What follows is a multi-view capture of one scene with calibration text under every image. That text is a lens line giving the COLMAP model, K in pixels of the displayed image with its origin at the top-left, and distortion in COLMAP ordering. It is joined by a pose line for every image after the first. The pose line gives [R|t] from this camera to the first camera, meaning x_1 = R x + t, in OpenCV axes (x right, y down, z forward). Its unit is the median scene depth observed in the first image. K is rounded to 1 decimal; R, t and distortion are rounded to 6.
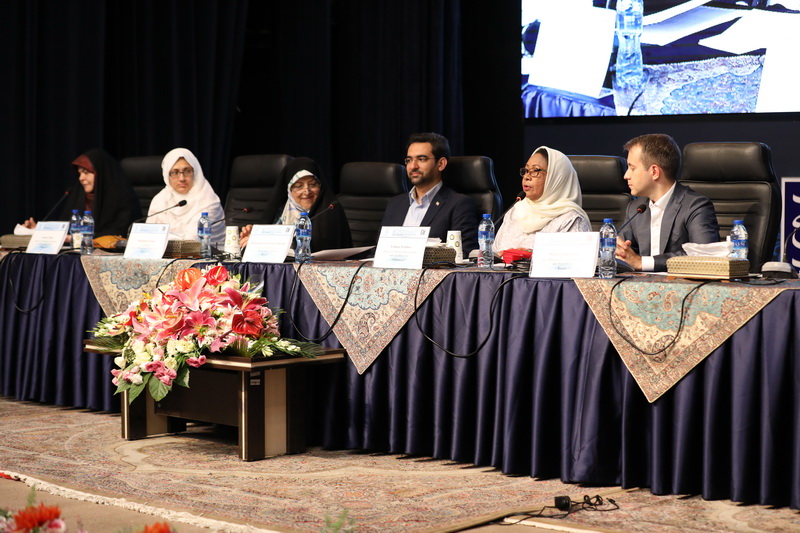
lens RADIAL K [[1660.3, 0, 400.0], [0, 1660.3, 266.5], [0, 0, 1]] dist [-0.266589, -0.157921]
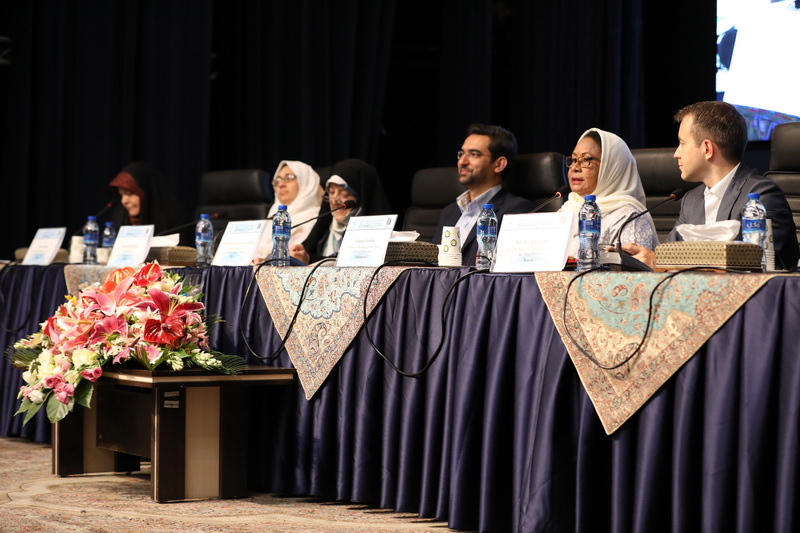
lens RADIAL K [[1763.5, 0, 400.0], [0, 1763.5, 266.5], [0, 0, 1]] dist [-0.253913, 0.103531]
pose [[0.978211, 0.012229, -0.207255, 0.195251], [-0.023352, 0.998410, -0.051307, 0.044046], [0.206298, 0.055028, 0.976941, 0.188078]]
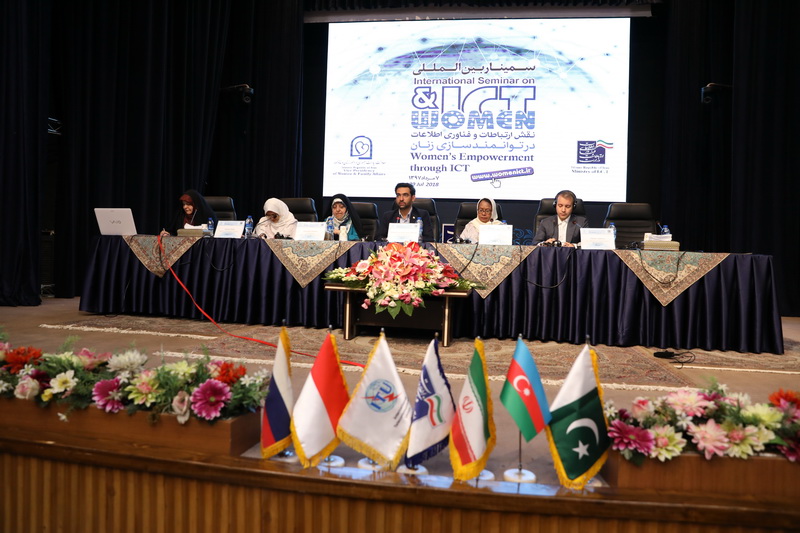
lens RADIAL K [[546.4, 0, 400.0], [0, 546.4, 266.5], [0, 0, 1]] dist [-0.110833, 0.089007]
pose [[0.861261, 0.008110, 0.508098, -0.444721], [-0.005548, 0.999963, -0.006558, 0.032508], [-0.508133, 0.002829, 0.861274, 0.501172]]
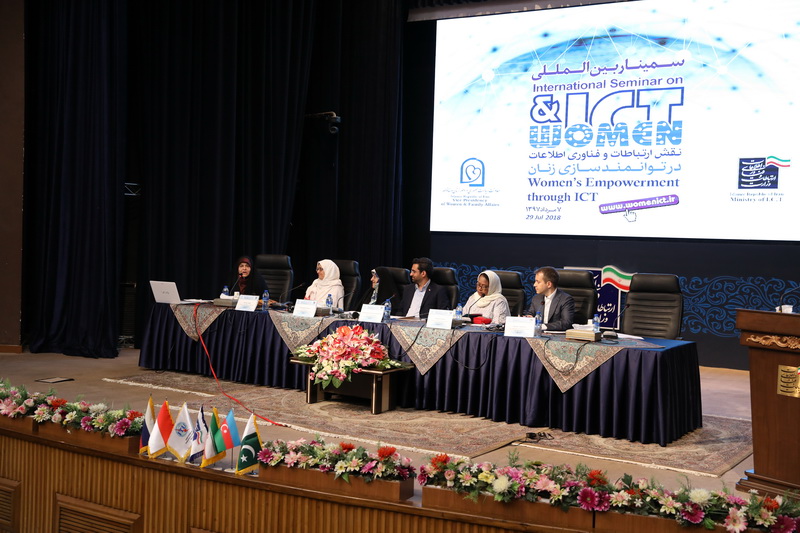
lens RADIAL K [[958.1, 0, 400.0], [0, 958.1, 266.5], [0, 0, 1]] dist [0.061256, 0.012176]
pose [[0.989717, 0.018832, 0.141795, -0.247230], [-0.018547, 0.999822, -0.003333, -0.079830], [-0.141833, 0.000669, 0.989890, -0.300951]]
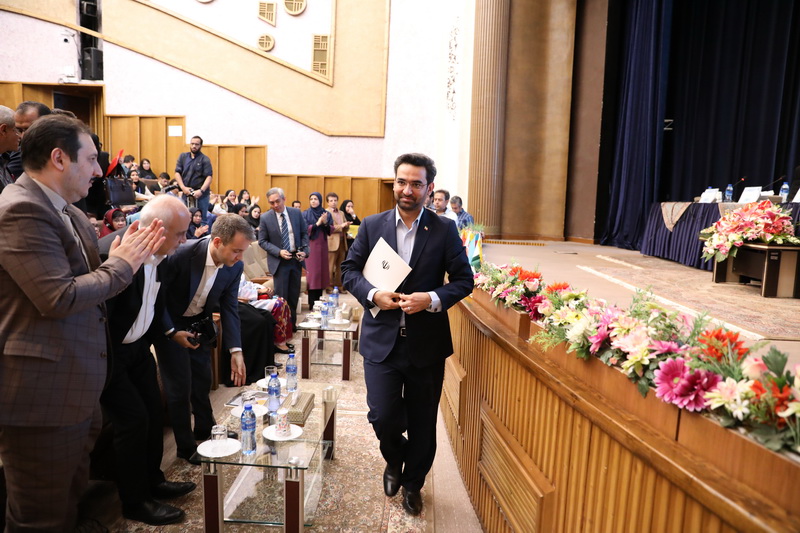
lens RADIAL K [[546.4, 0, 400.0], [0, 546.4, 266.5], [0, 0, 1]] dist [-0.110833, 0.089007]
pose [[0.627057, 0.106322, -0.771683, 0.118766], [-0.062849, 0.994317, 0.085927, 0.053988], [0.776434, -0.005382, 0.630176, 0.257626]]
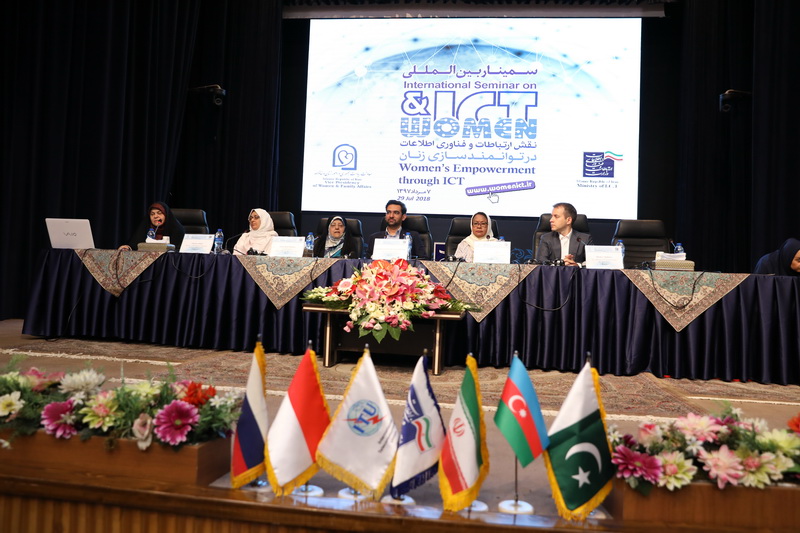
lens RADIAL K [[611.9, 0, 400.0], [0, 611.9, 266.5], [0, 0, 1]] dist [-0.084006, 0.093379]
pose [[0.849721, 0.036940, 0.525937, -0.449363], [-0.013547, 0.998743, -0.048261, 0.038715], [-0.527059, 0.033884, 0.849153, 0.493077]]
